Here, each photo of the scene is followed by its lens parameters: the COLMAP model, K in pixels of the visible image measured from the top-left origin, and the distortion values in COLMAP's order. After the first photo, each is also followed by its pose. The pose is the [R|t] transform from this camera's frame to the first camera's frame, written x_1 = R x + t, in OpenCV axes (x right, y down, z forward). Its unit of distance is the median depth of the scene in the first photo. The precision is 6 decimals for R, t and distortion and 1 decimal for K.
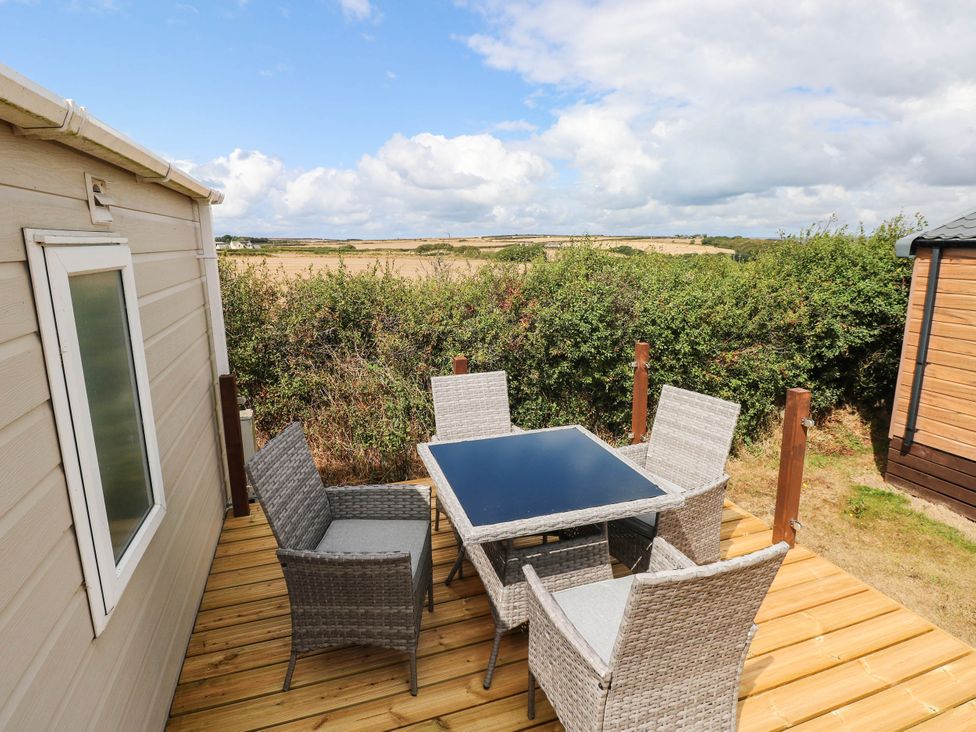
lens RADIAL K [[534.3, 0, 488.2], [0, 534.3, 356.5], [0, 0, 1]] dist [0.001852, -0.012374]
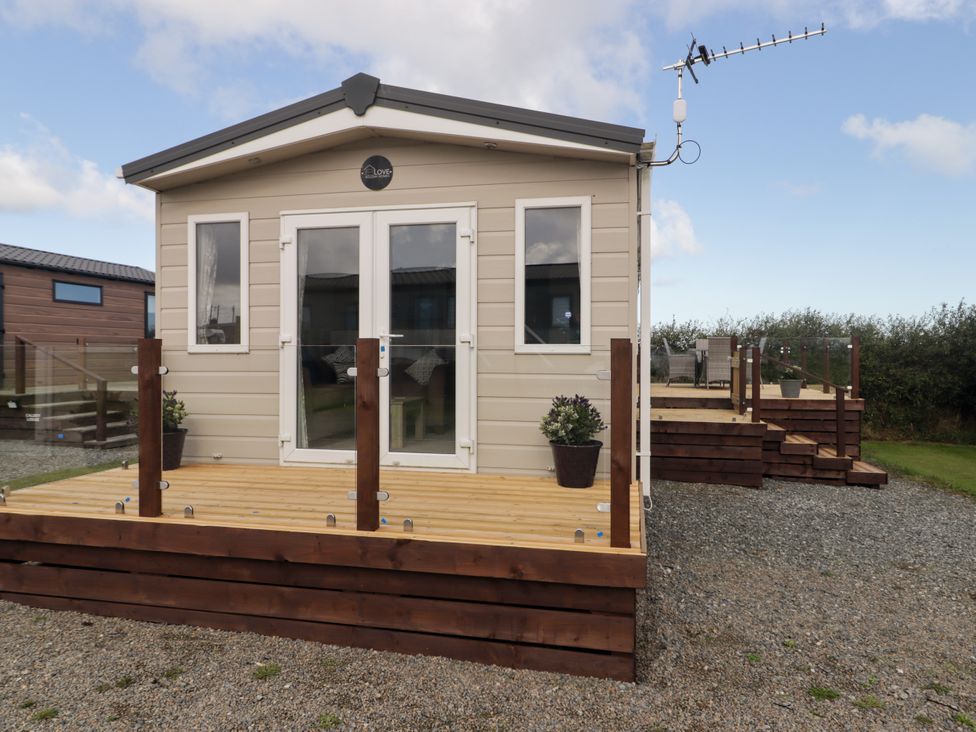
lens RADIAL K [[663.3, 0, 488.0], [0, 663.3, 366.0], [0, 0, 1]] dist [0.003297, 0.000002]
pose [[0.858067, 0.015923, -0.513291, 0.457315], [-0.111903, 0.981298, -0.156626, 0.497105], [0.501197, 0.191834, 0.843802, -1.589053]]
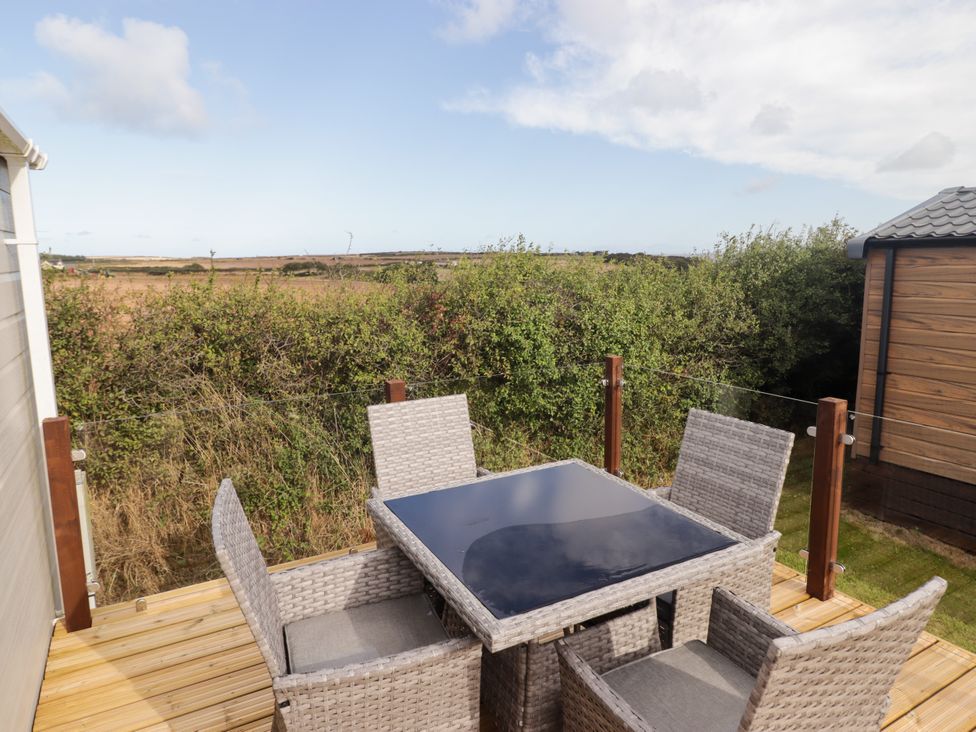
lens RADIAL K [[620.2, 0, 482.3], [0, 620.2, 359.1], [0, 0, 1]] dist [-0.000729, -0.002295]
pose [[0.983704, -0.032148, 0.176898, -0.048348], [0.041322, 0.997972, -0.048424, 0.010635], [-0.174983, 0.054944, 0.983037, 0.069481]]
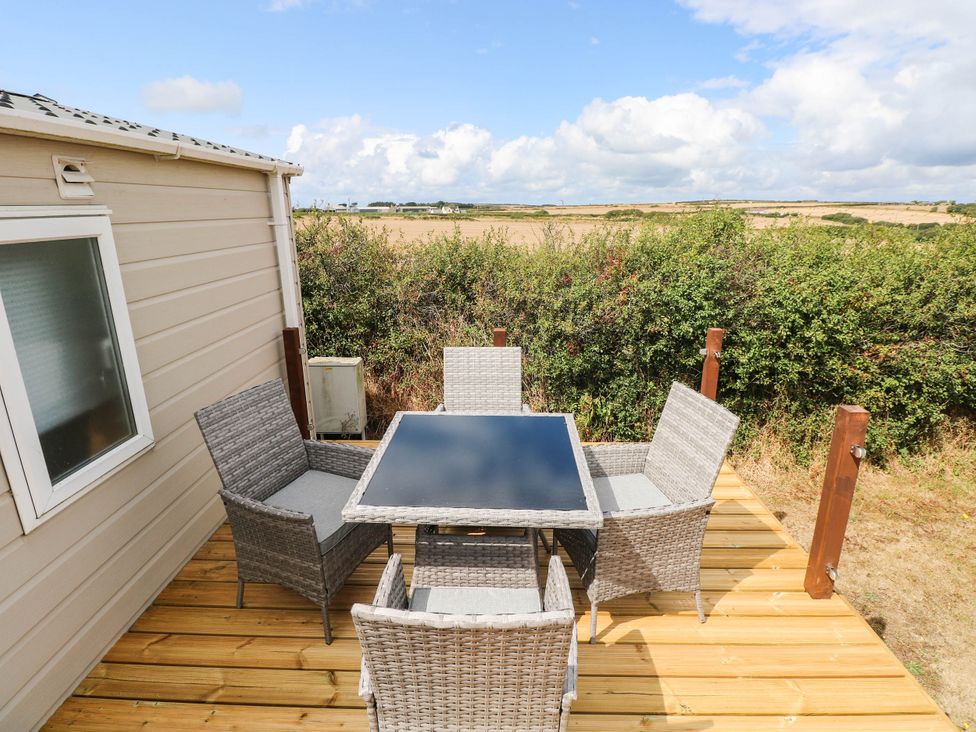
lens RADIAL K [[502.7, 0, 490.1], [0, 502.7, 354.6], [0, 0, 1]] dist [-0.005224, -0.011731]
pose [[0.938140, 0.098204, -0.332038, 0.141390], [-0.073279, 0.993527, 0.086804, -0.017050], [0.338414, -0.057103, 0.939263, 0.063822]]
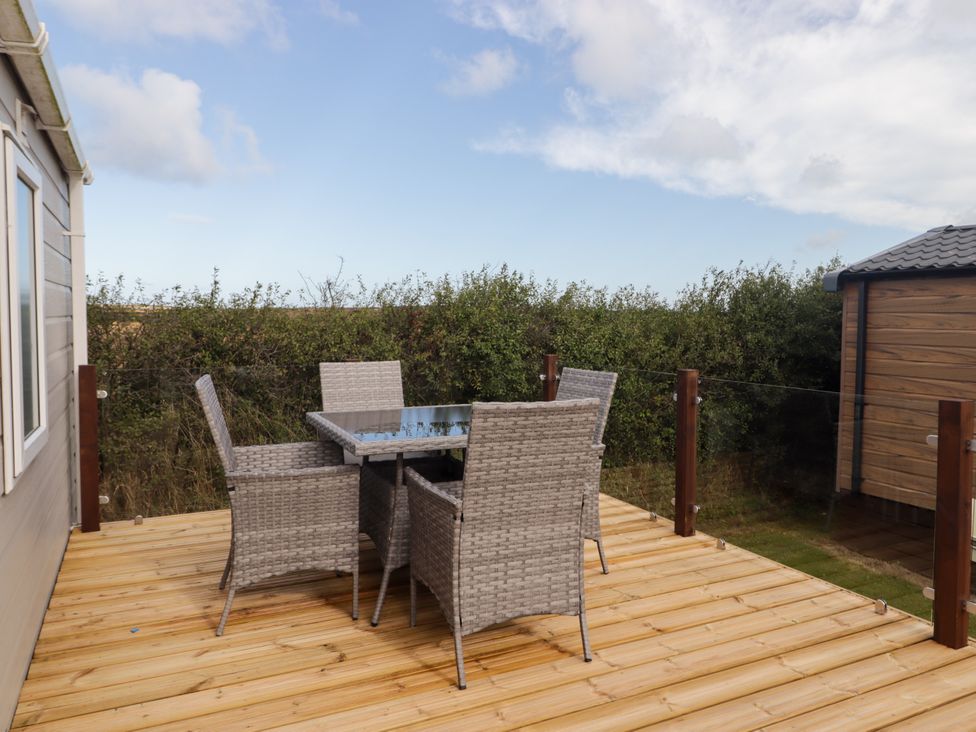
lens RADIAL K [[707.8, 0, 482.2], [0, 707.8, 369.0], [0, 0, 1]] dist [0.001629, -0.002832]
pose [[0.991708, 0.007465, 0.128297, 0.007657], [0.009686, 0.991131, -0.132538, 0.103887], [-0.128148, 0.132682, 0.982840, -0.123902]]
